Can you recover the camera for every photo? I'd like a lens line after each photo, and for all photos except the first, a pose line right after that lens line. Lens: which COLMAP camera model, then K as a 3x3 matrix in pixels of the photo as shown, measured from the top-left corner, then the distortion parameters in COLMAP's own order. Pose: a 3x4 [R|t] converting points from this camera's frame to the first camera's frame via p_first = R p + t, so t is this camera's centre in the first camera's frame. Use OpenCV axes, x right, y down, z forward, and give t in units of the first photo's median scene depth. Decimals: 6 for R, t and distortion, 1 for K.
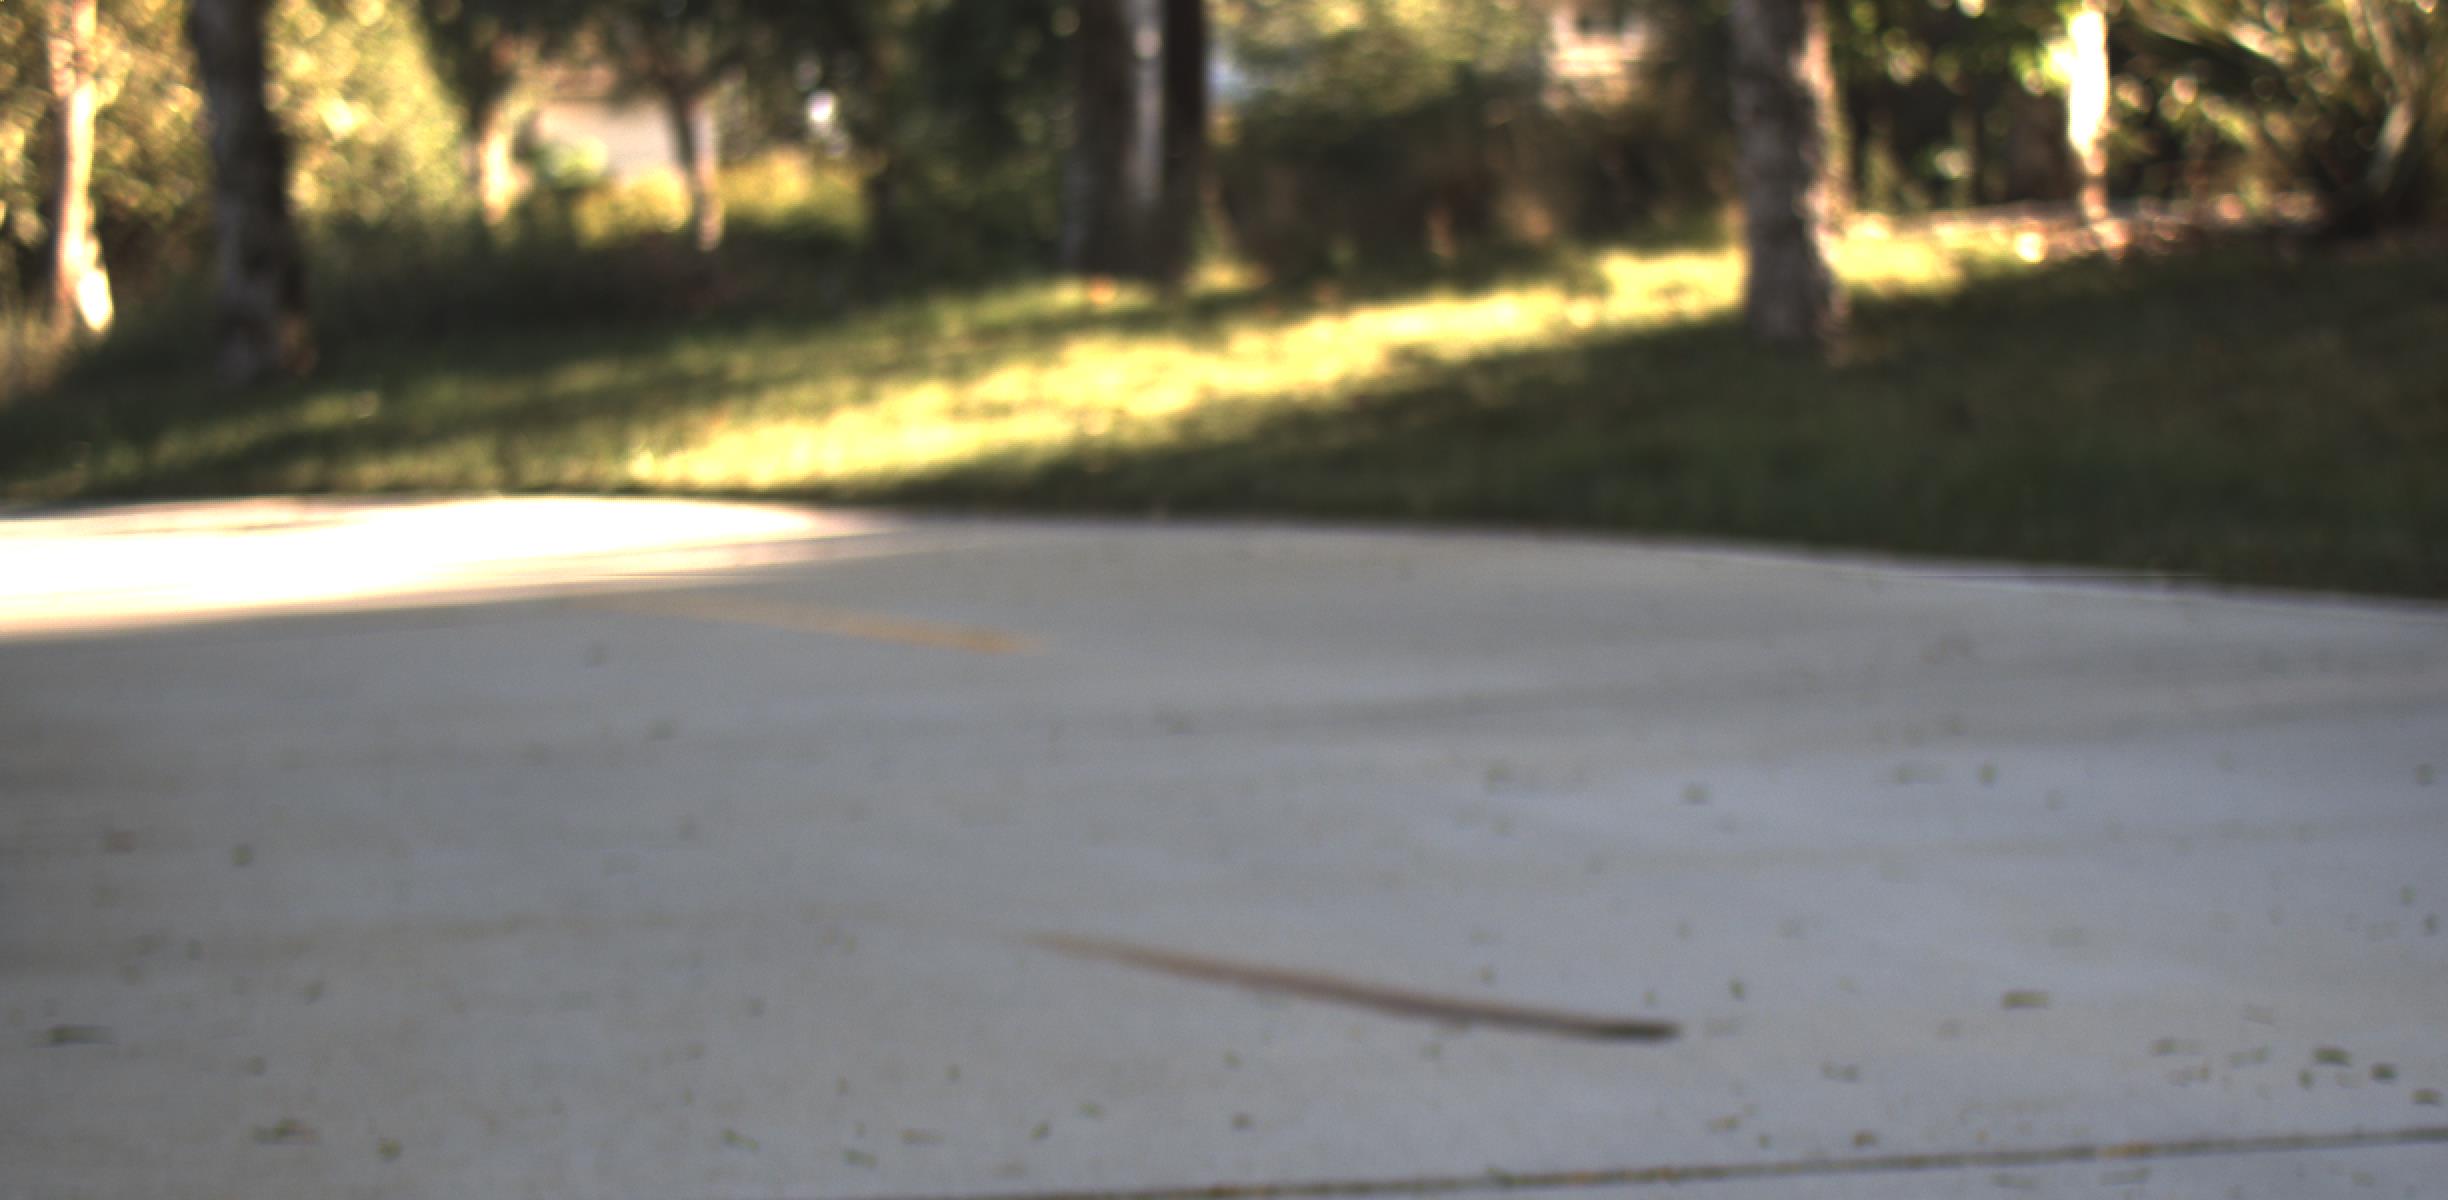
lens RADIAL K [[4971.4, 0, 1210.5], [0, 4971.4, 611.1], [0, 0, 1]] dist [0.026303, 0.000000]
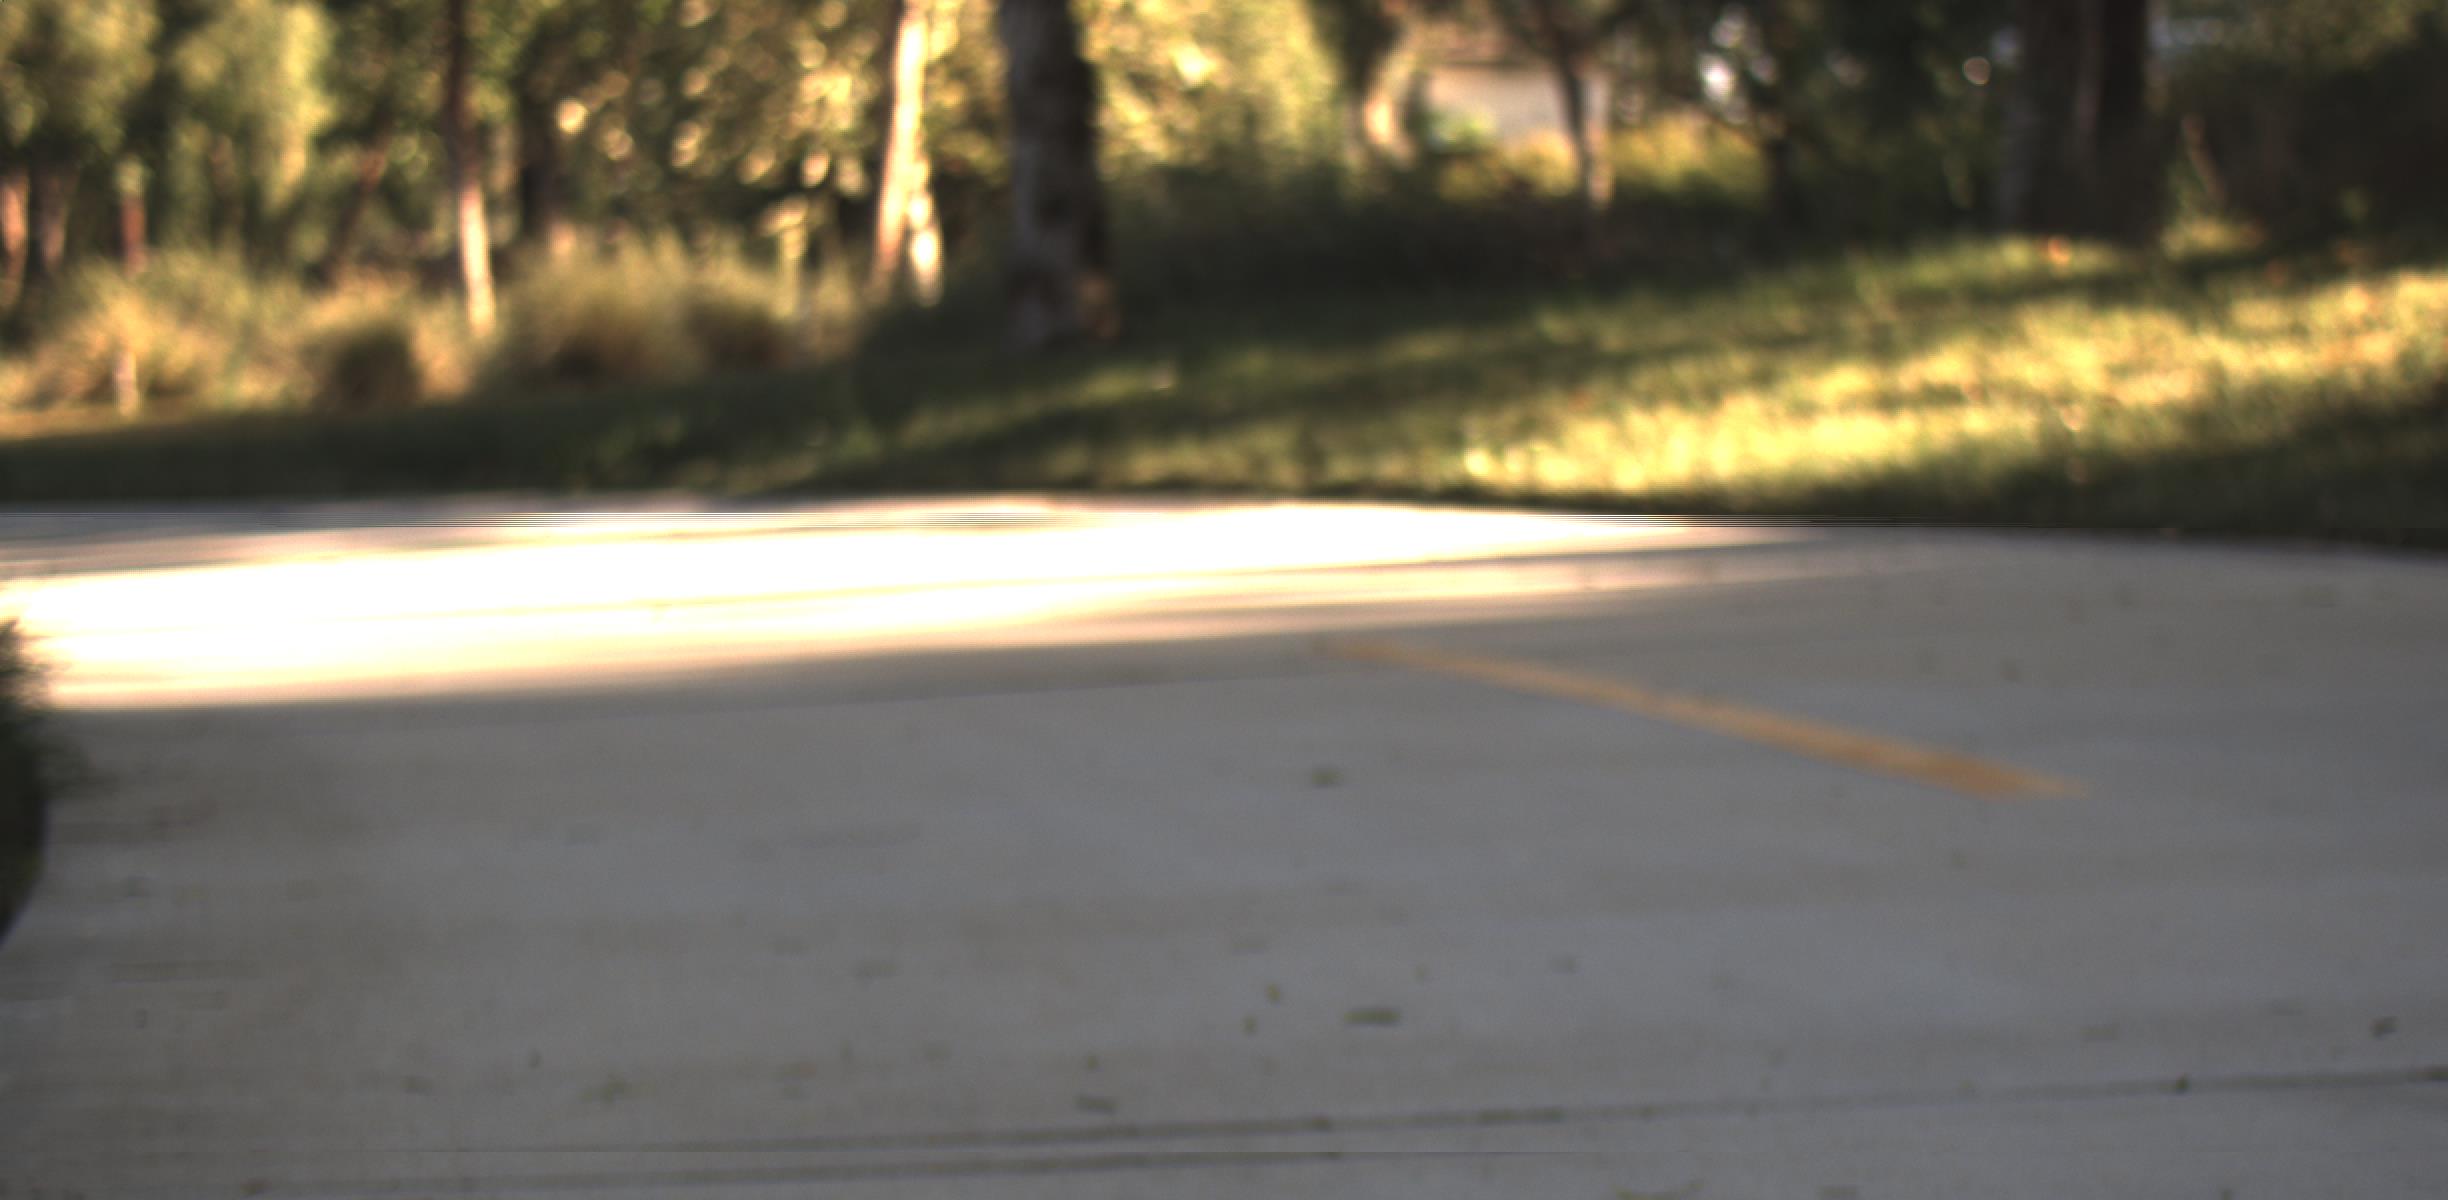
lens RADIAL K [[4971.4, 0, 1225.5], [0, 4971.4, 604.5], [0, 0, 1]] dist [0.026303, 0.000000]
pose [[0.984576, 0.021697, -0.173607, -0.014434], [-0.020987, 0.999762, 0.005924, -0.009059], [0.173694, -0.002189, 0.984797, 0.188233]]
